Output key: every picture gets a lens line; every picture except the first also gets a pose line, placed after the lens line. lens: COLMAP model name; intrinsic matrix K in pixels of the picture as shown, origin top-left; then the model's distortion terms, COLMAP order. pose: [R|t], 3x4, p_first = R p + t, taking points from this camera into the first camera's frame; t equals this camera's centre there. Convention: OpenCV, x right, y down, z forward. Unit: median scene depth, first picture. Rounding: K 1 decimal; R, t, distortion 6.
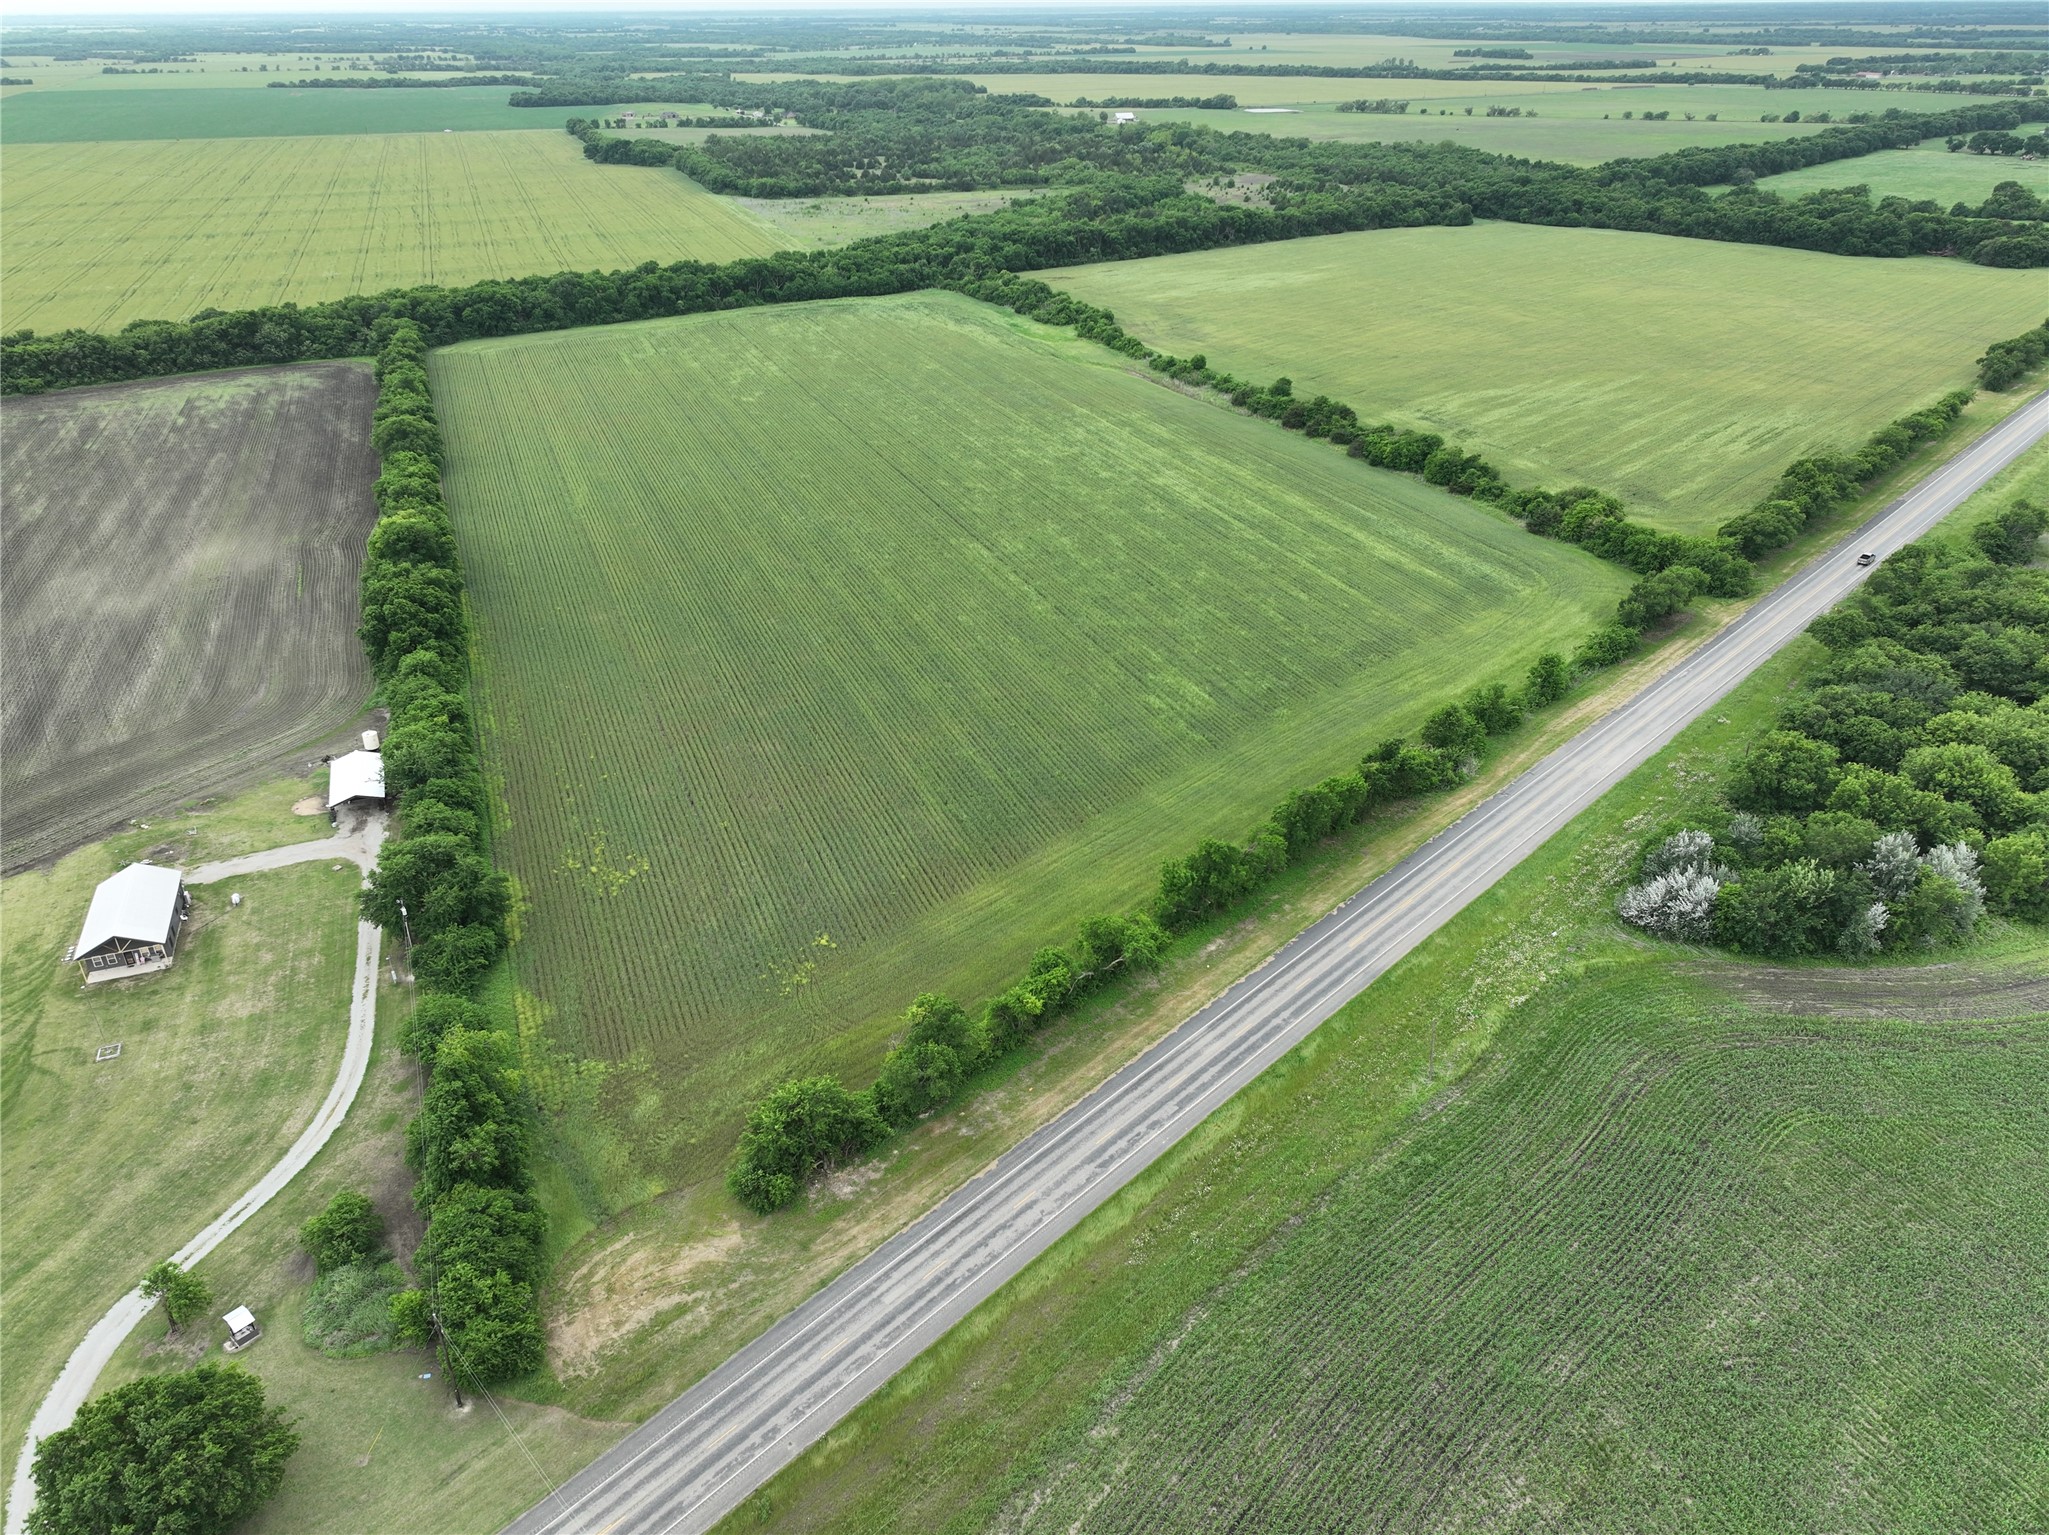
lens RADIAL K [[1450.7, 0, 1027.1], [0, 1450.7, 768.8], [0, 0, 1]] dist [0.000742, 0.015209]
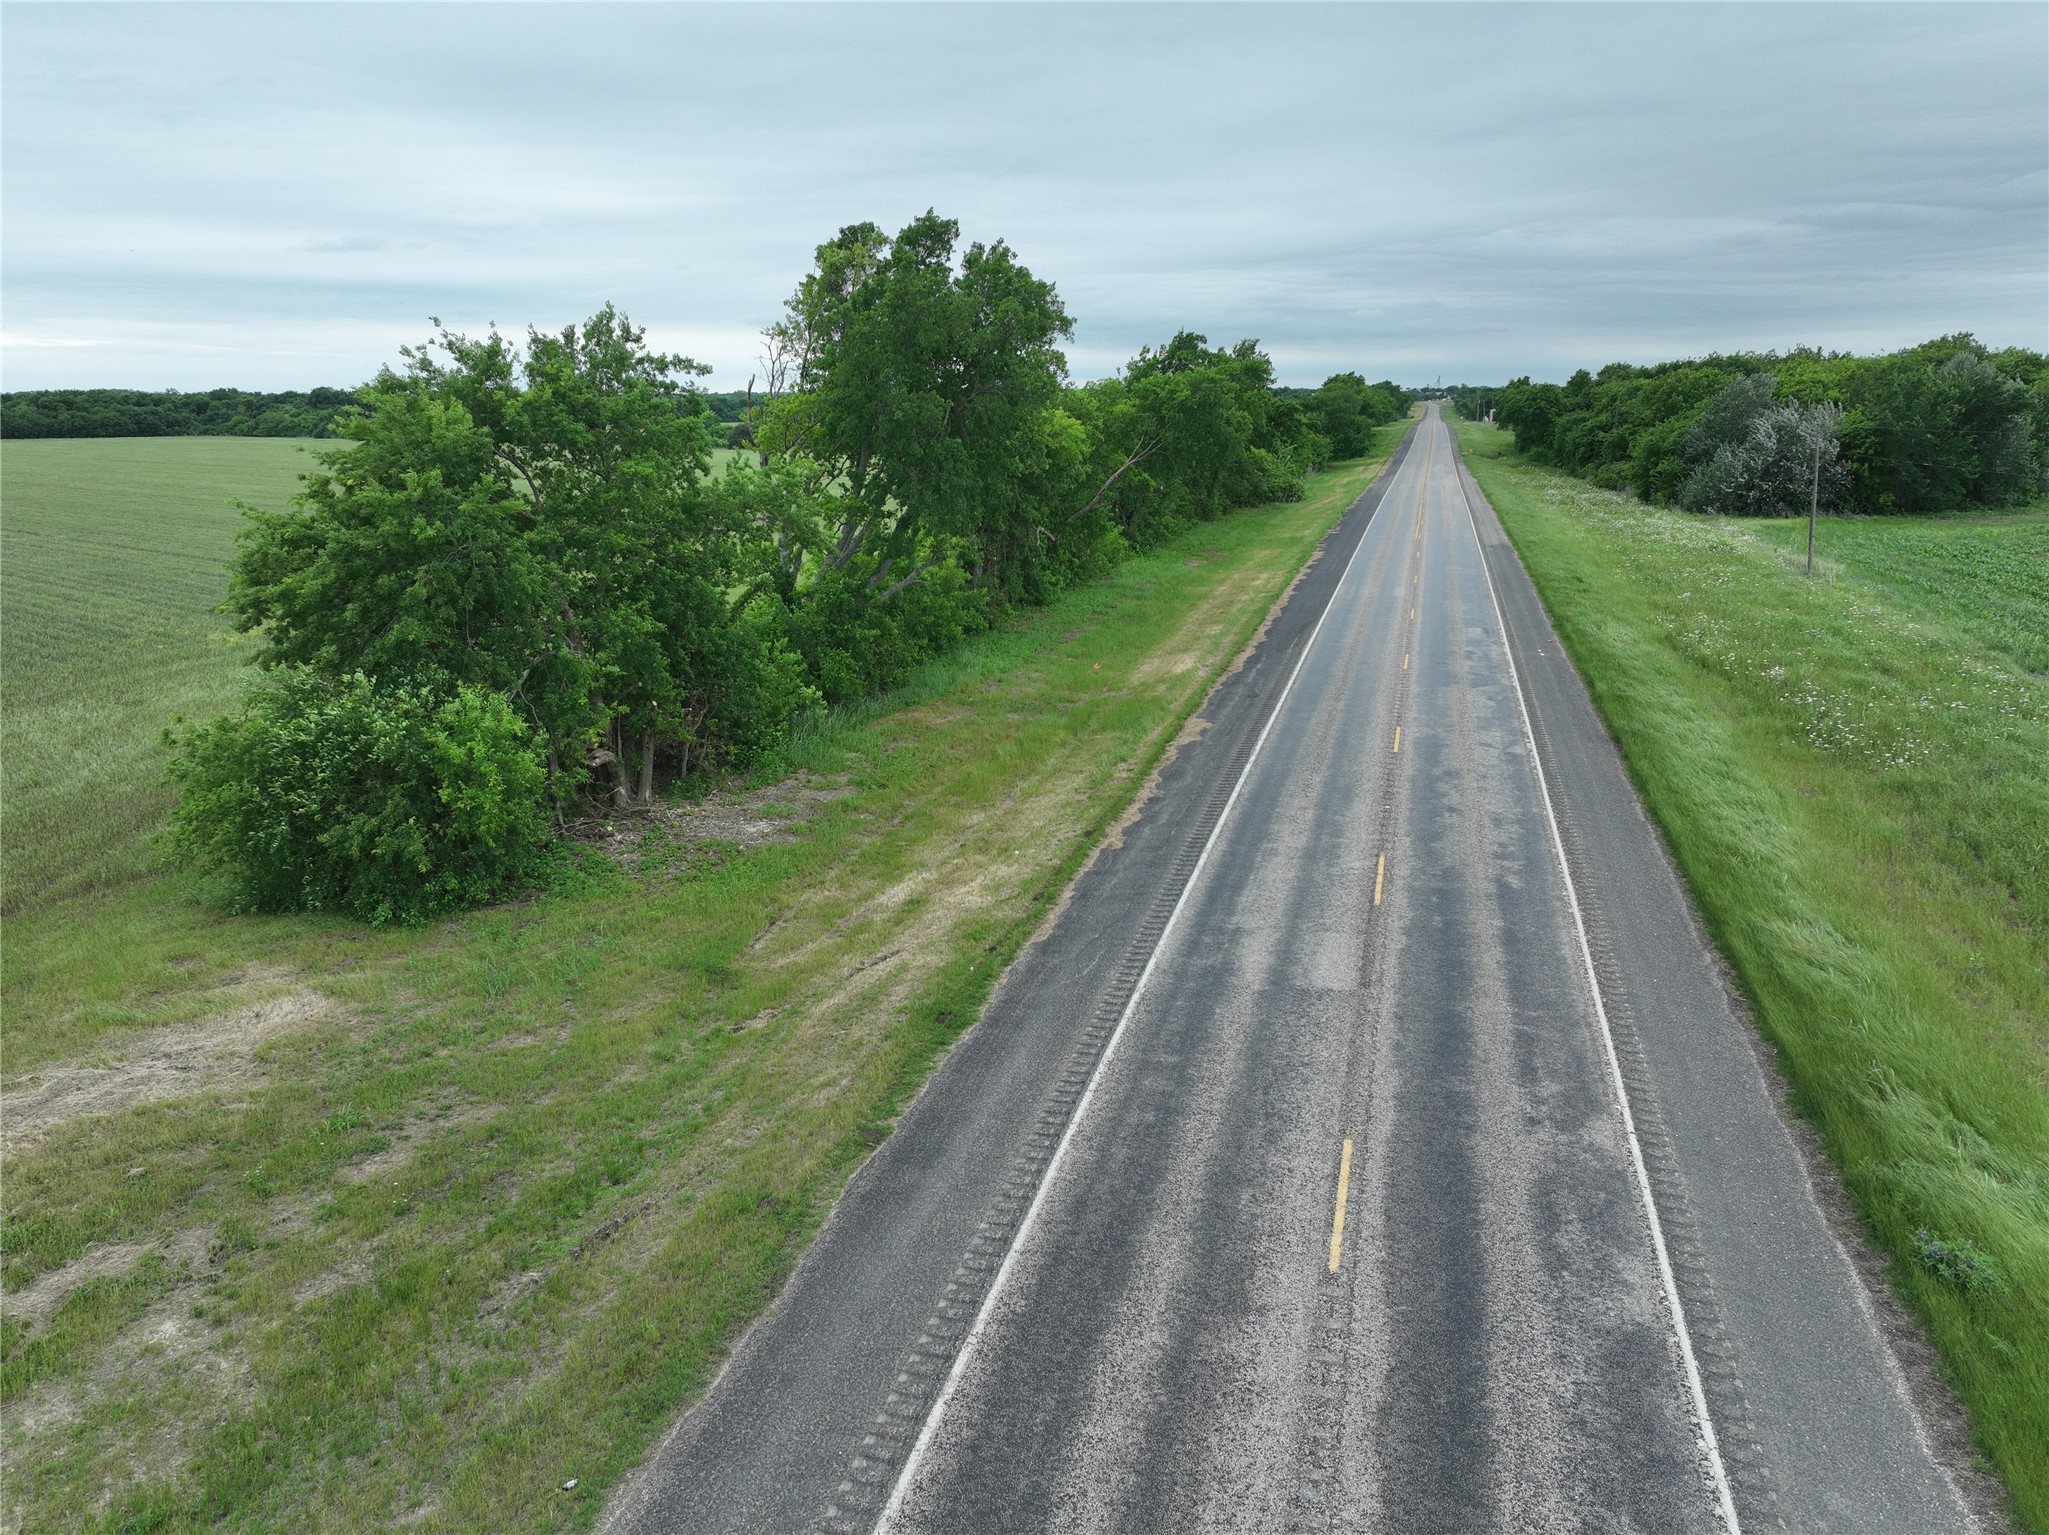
lens RADIAL K [[1450.7, 0, 1027.1], [0, 1450.7, 768.8], [0, 0, 1]] dist [0.000742, 0.015209]
pose [[0.881813, -0.114765, 0.457422, -0.159434], [0.218401, 0.959037, -0.180413, 0.276358], [-0.417979, 0.258991, 0.870756, 0.643668]]
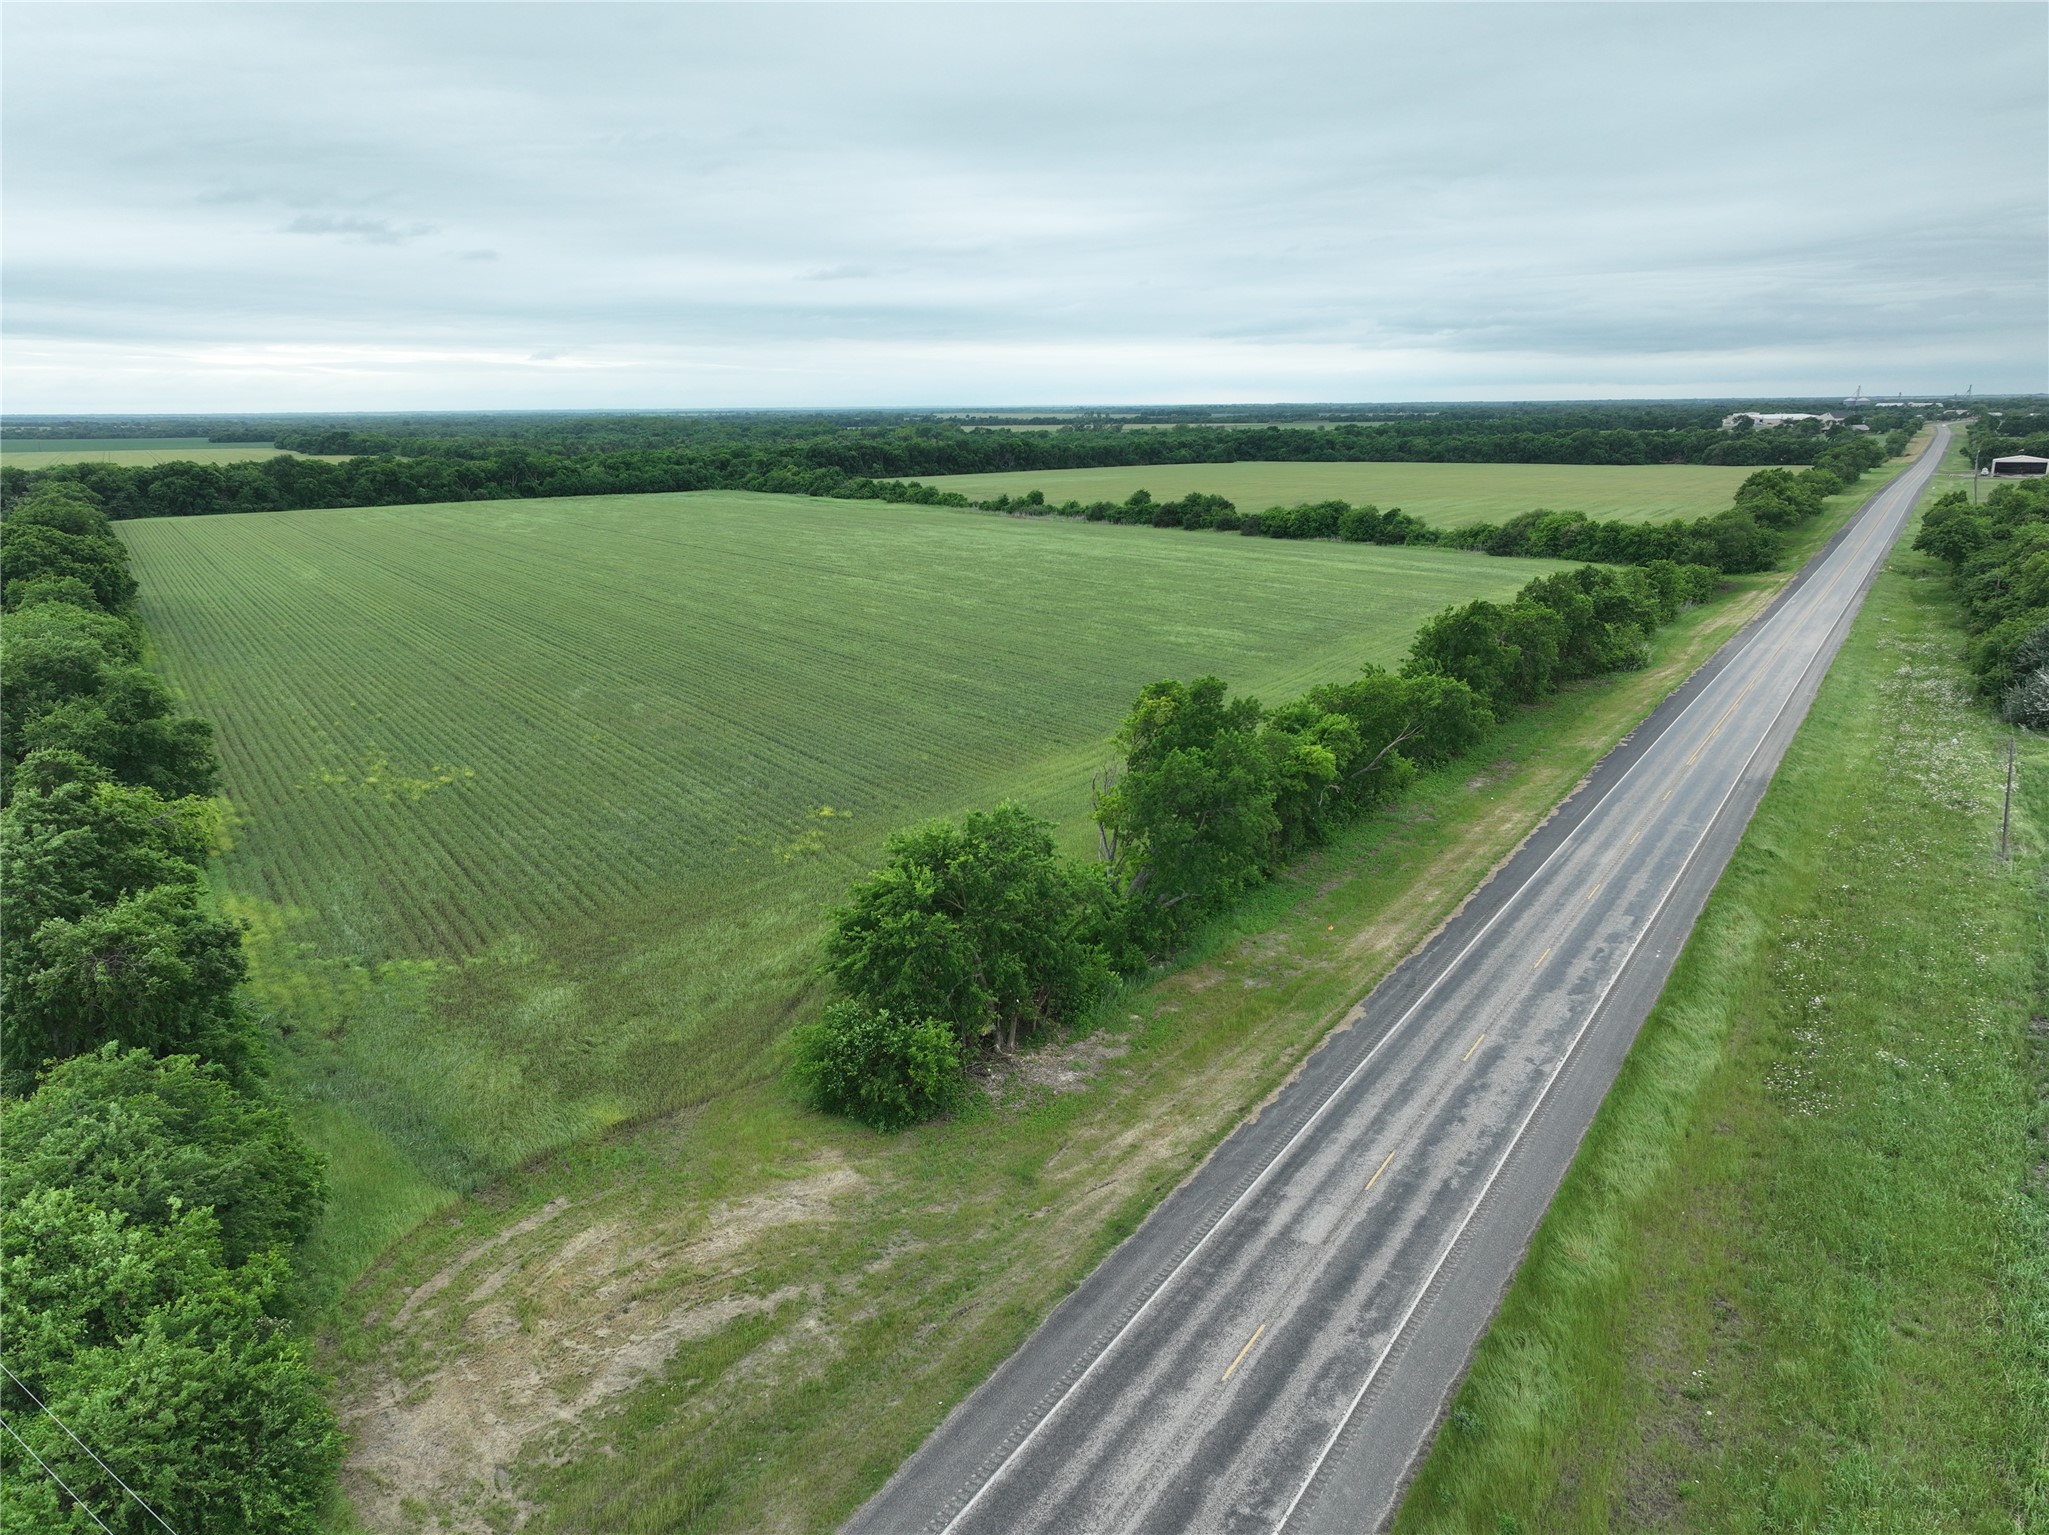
lens RADIAL K [[1450.7, 0, 1027.1], [0, 1450.7, 768.8], [0, 0, 1]] dist [0.000742, 0.015209]
pose [[0.981094, -0.050420, 0.186849, -0.175280], [0.093737, 0.968462, -0.230858, 0.248880], [-0.169317, 0.244009, 0.954878, 0.474223]]
